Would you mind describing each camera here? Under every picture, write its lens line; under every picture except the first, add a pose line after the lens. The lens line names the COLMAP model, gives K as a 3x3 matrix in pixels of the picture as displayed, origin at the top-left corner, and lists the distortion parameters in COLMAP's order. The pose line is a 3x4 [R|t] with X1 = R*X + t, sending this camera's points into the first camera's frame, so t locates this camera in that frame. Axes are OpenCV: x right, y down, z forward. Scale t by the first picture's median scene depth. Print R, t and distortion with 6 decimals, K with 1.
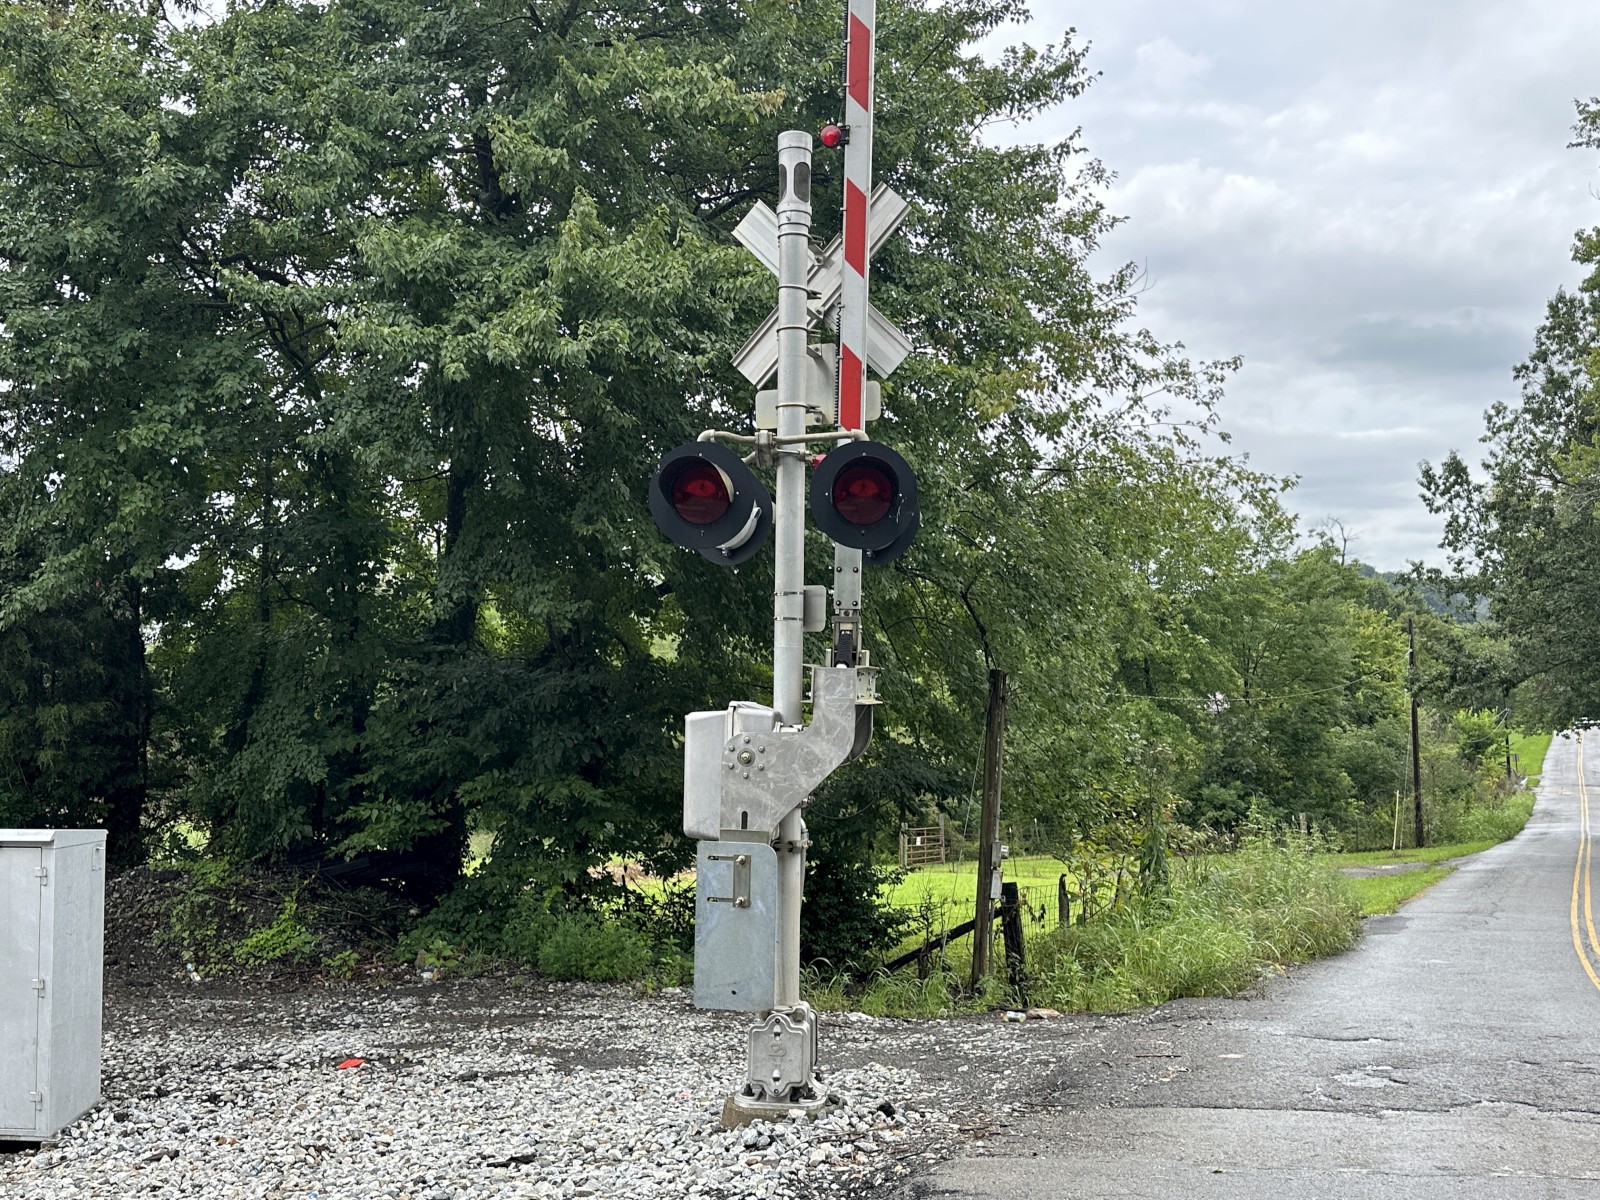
lens RADIAL K [[1491.1, 0, 800.0], [0, 1491.1, 600.0], [0, 0, 1]] dist [0.009666, 0.004032]
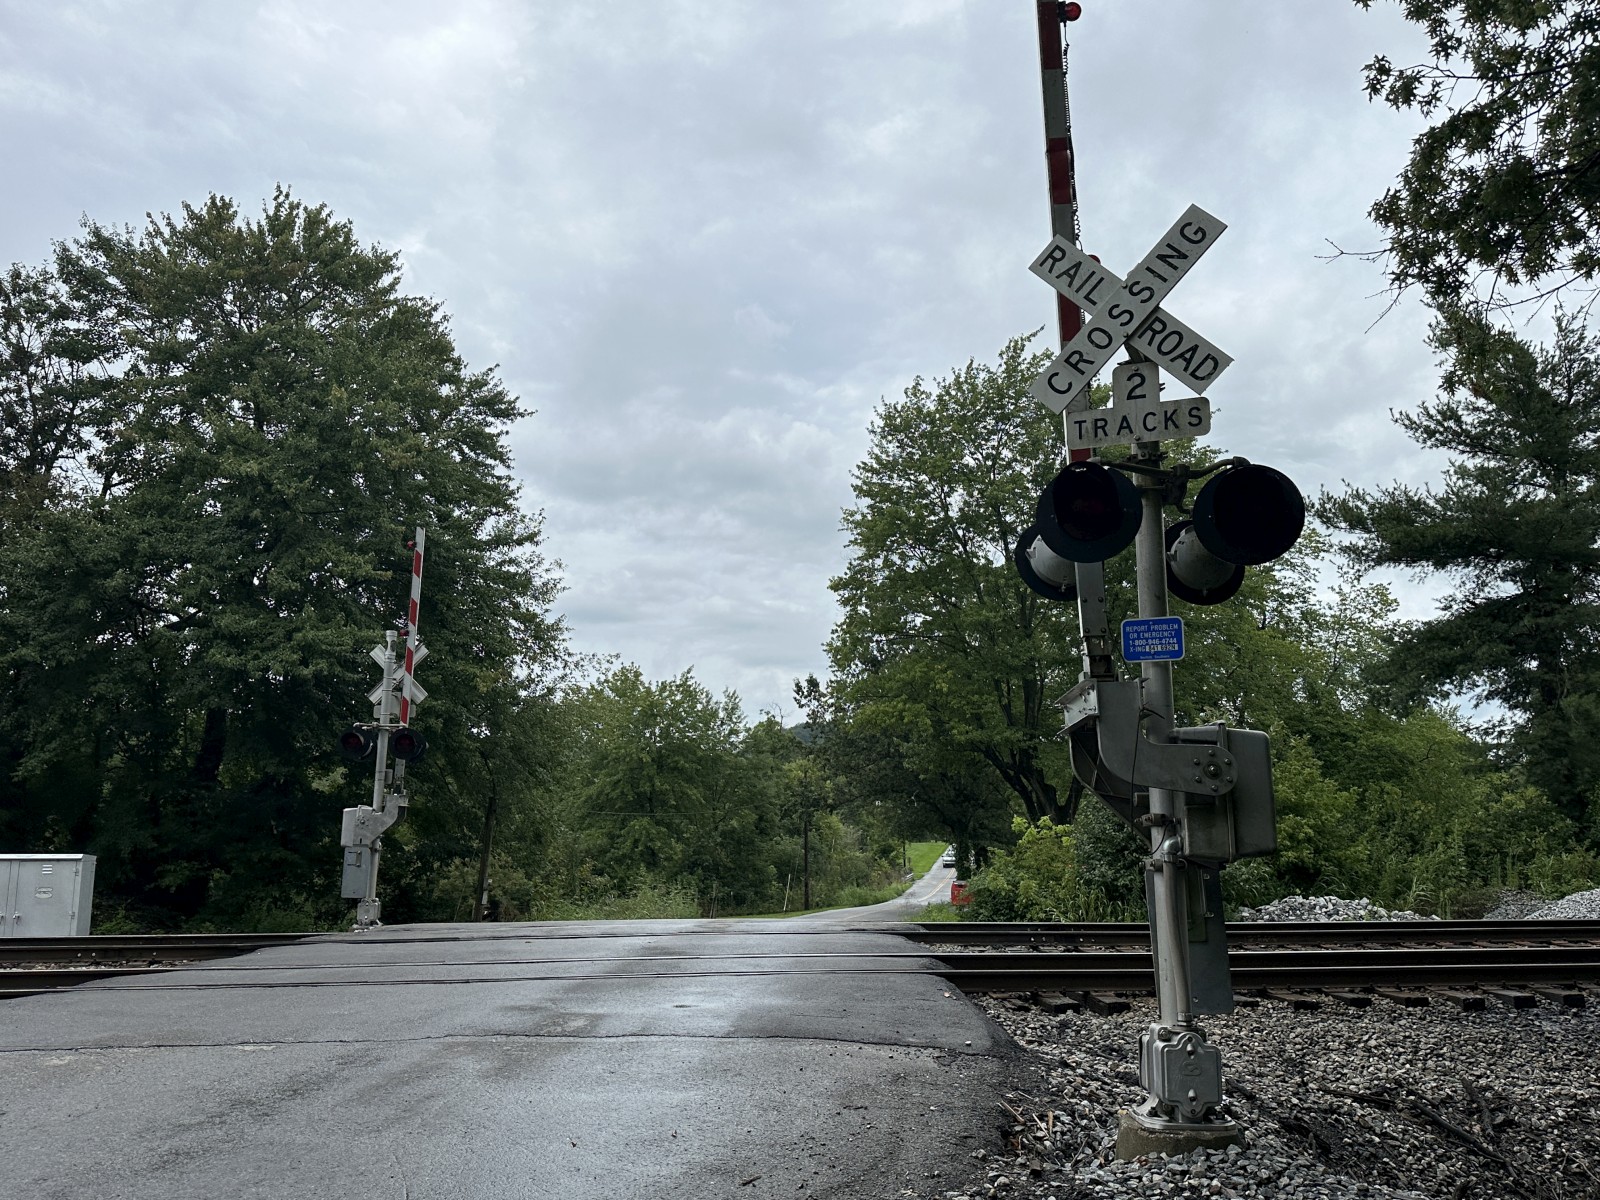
lens RADIAL K [[1220.0, 0, 795.0], [0, 1220.0, 613.1], [0, 0, 1]] dist [0.175568, -0.315556]
pose [[0.959745, 0.049909, 0.276404, 0.045654], [-0.020762, 0.994000, -0.107394, -0.036734], [-0.280105, 0.097332, 0.955022, -0.901308]]
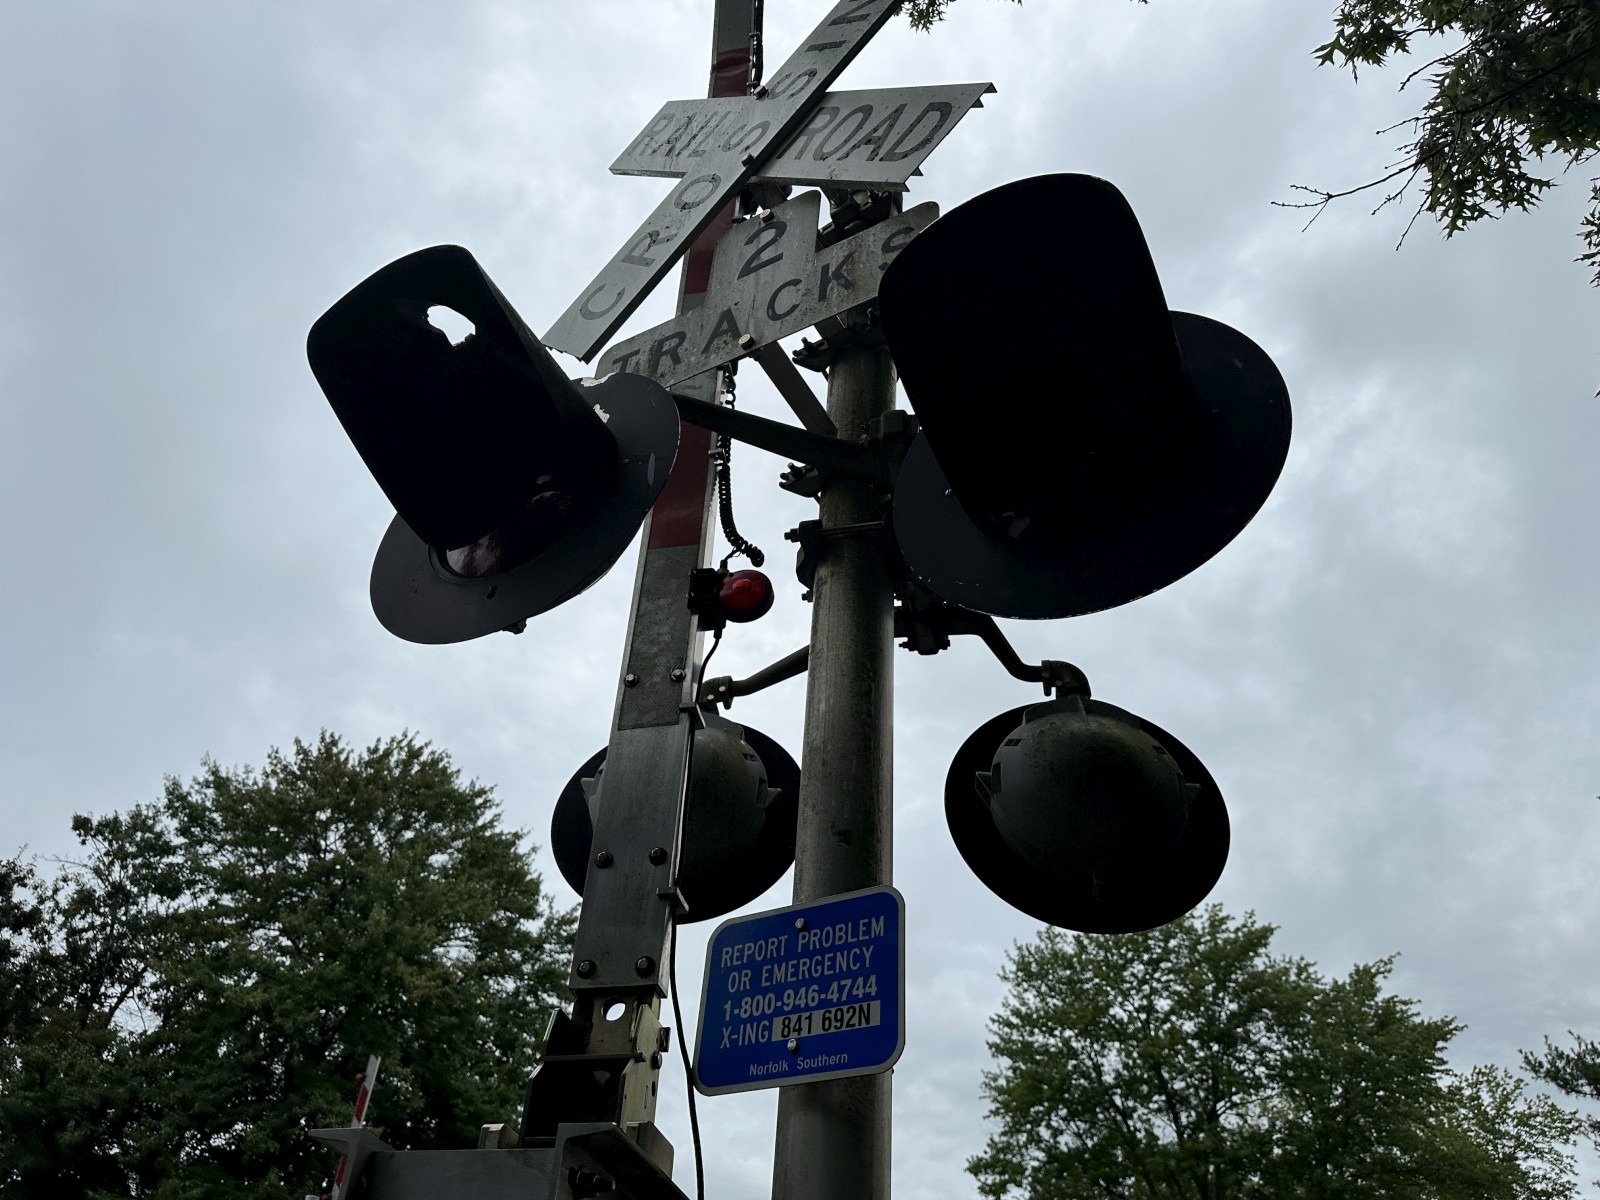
lens RADIAL K [[1141.1, 0, 800.0], [0, 1141.1, 600.0], [0, 0, 1]] dist [-0.002680, -0.004917]
pose [[0.989164, 0.123133, 0.079954, 0.250508], [-0.057268, 0.825063, -0.562131, -0.047744], [-0.135184, 0.551461, 0.823174, -0.650700]]
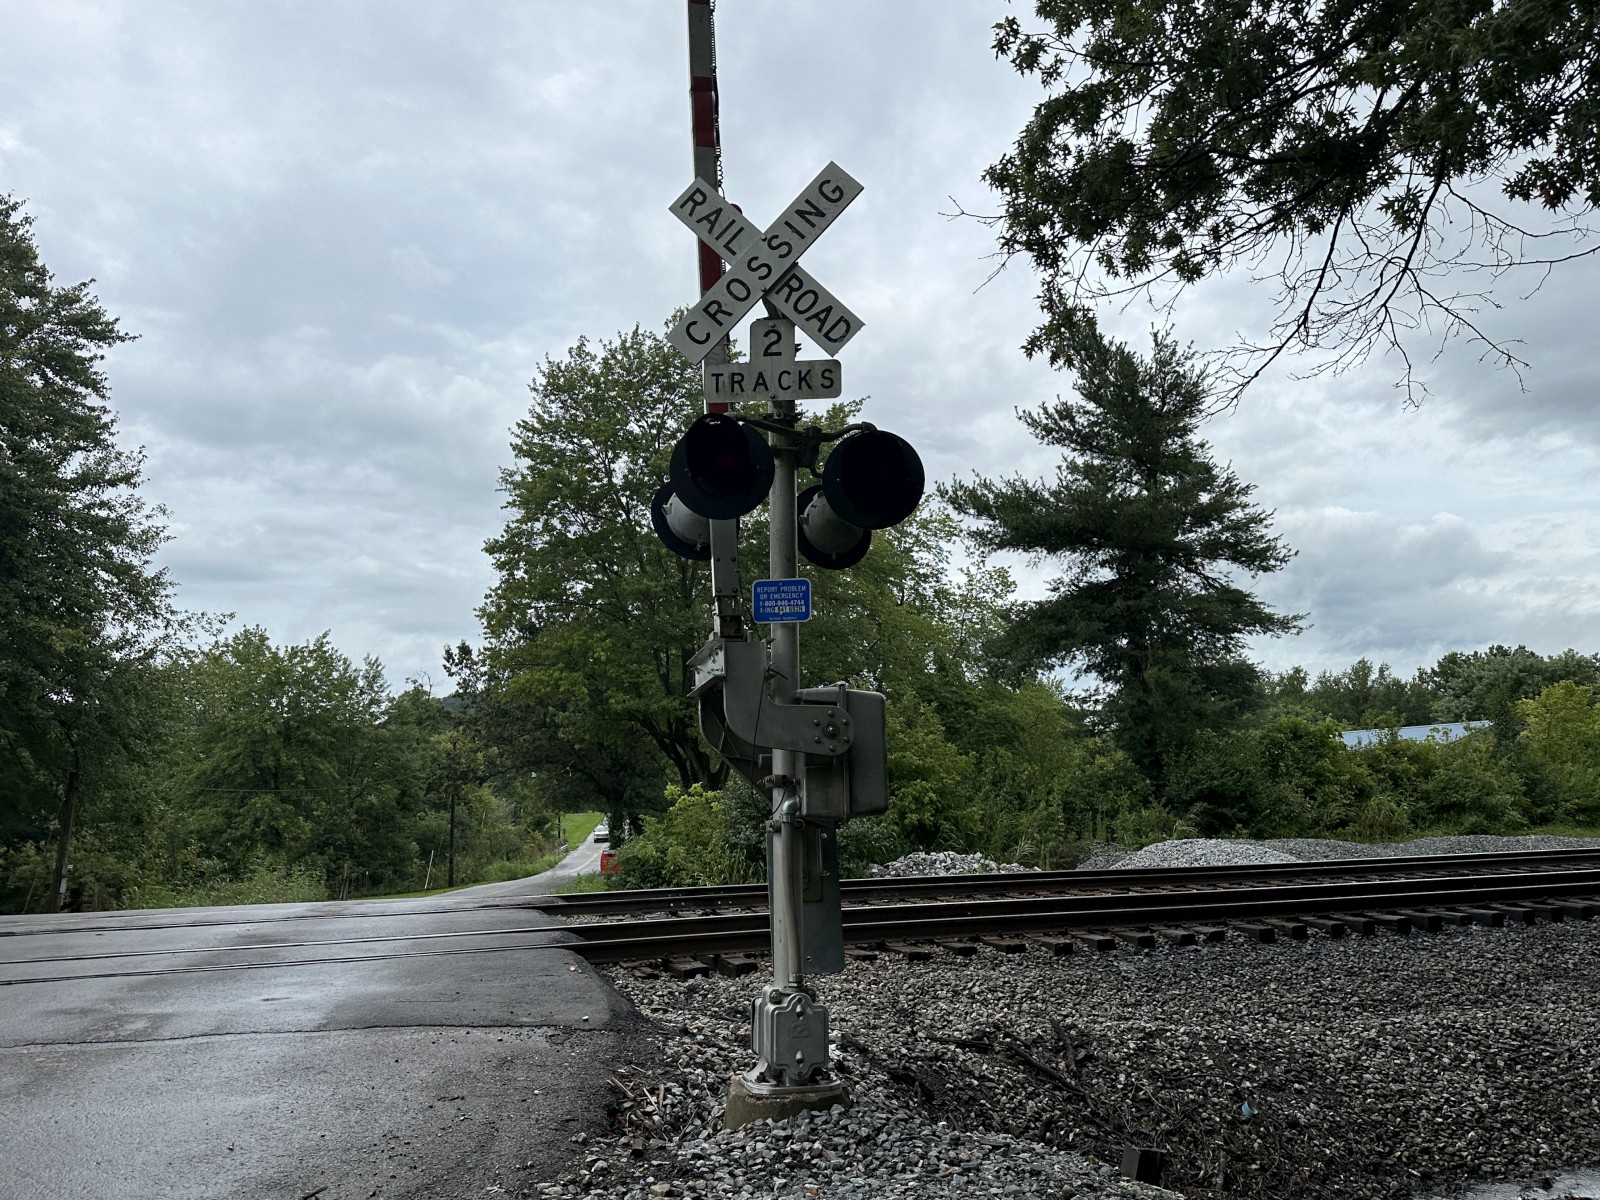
lens RADIAL K [[1220.0, 0, 795.0], [0, 1220.0, 613.1], [0, 0, 1]] dist [0.175568, -0.315556]
pose [[0.848878, 0.065936, 0.524460, 0.064572], [-0.022164, 0.995757, -0.089314, -0.034834], [-0.528123, 0.064193, 0.846738, -0.886347]]
